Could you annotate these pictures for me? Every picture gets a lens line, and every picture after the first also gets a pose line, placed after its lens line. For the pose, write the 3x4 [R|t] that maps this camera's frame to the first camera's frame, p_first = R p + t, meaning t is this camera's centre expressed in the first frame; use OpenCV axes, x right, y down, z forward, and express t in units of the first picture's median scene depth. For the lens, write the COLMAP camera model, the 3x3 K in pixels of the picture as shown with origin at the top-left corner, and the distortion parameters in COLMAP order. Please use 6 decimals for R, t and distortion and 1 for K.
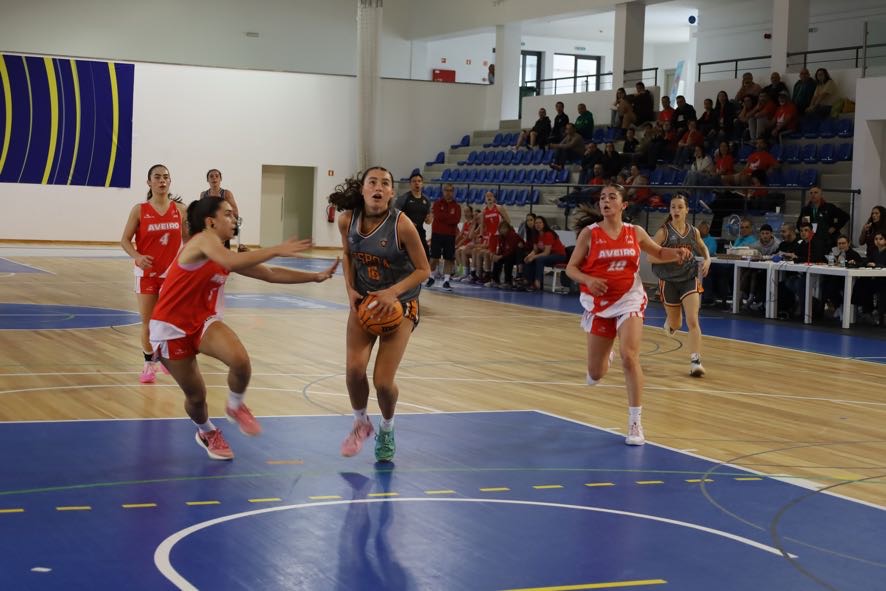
lens RADIAL K [[1733.9, 0, 443.0], [0, 1733.9, 295.5], [0, 0, 1]] dist [0.009832, -0.061290]
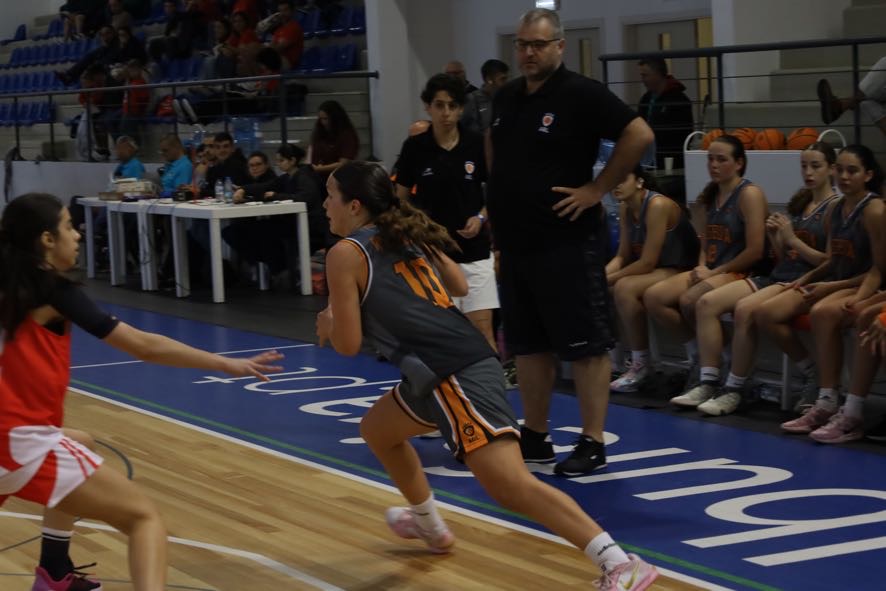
lens RADIAL K [[2310.2, 0, 443.0], [0, 2310.2, 295.5], [0, 0, 1]] dist [-0.009423, -0.239246]
pose [[0.996320, -0.079069, 0.033079, 0.171937], [0.078023, 0.996445, 0.031779, -0.002238], [-0.035474, -0.029081, 0.998947, 0.099834]]
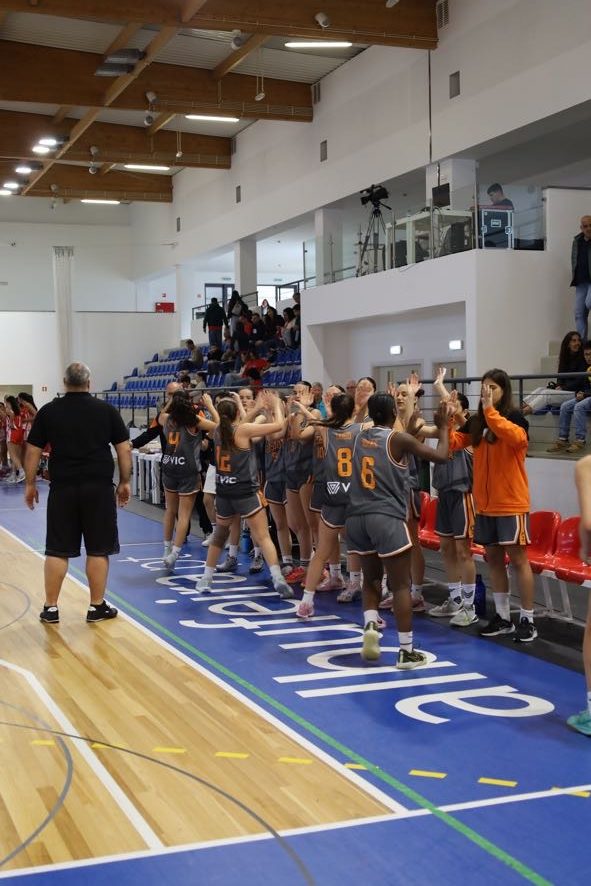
lens RADIAL K [[1259.3, 0, 295.5], [0, 1259.3, 443.0], [0, 0, 1]] dist [-0.001660, -0.011712]
pose [[0.995964, -0.046690, -0.076659, 0.221917], [0.045118, 0.998737, -0.022114, -0.002961], [0.077594, 0.018566, 0.996812, 0.118038]]
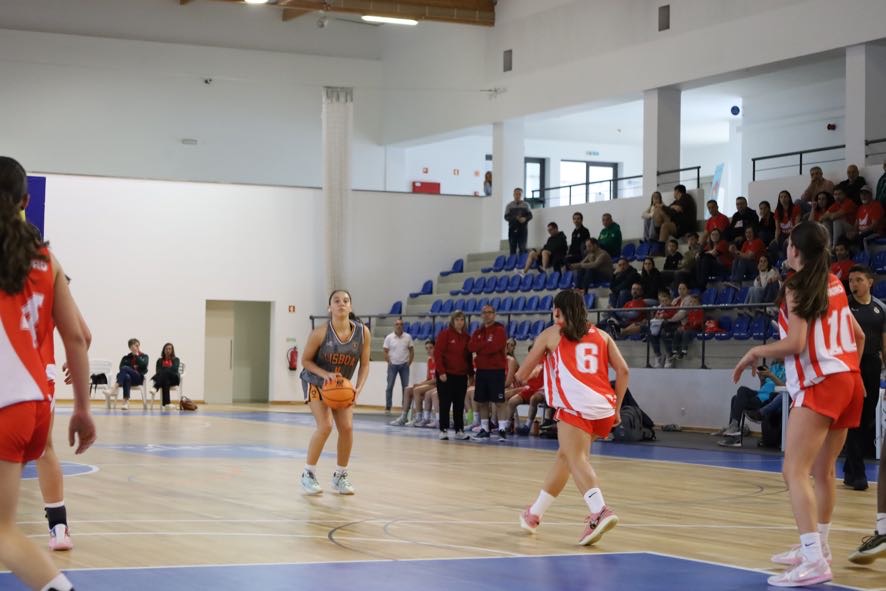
lens RADIAL K [[2121.6, 0, 443.0], [0, 2121.6, 295.5], [0, 0, 1]] dist [-0.028435, 0.095555]
pose [[0.999578, -0.020769, 0.020333, -0.017447], [0.022461, 0.995965, -0.086887, 0.011672], [-0.018447, 0.087307, 0.996011, 0.028737]]
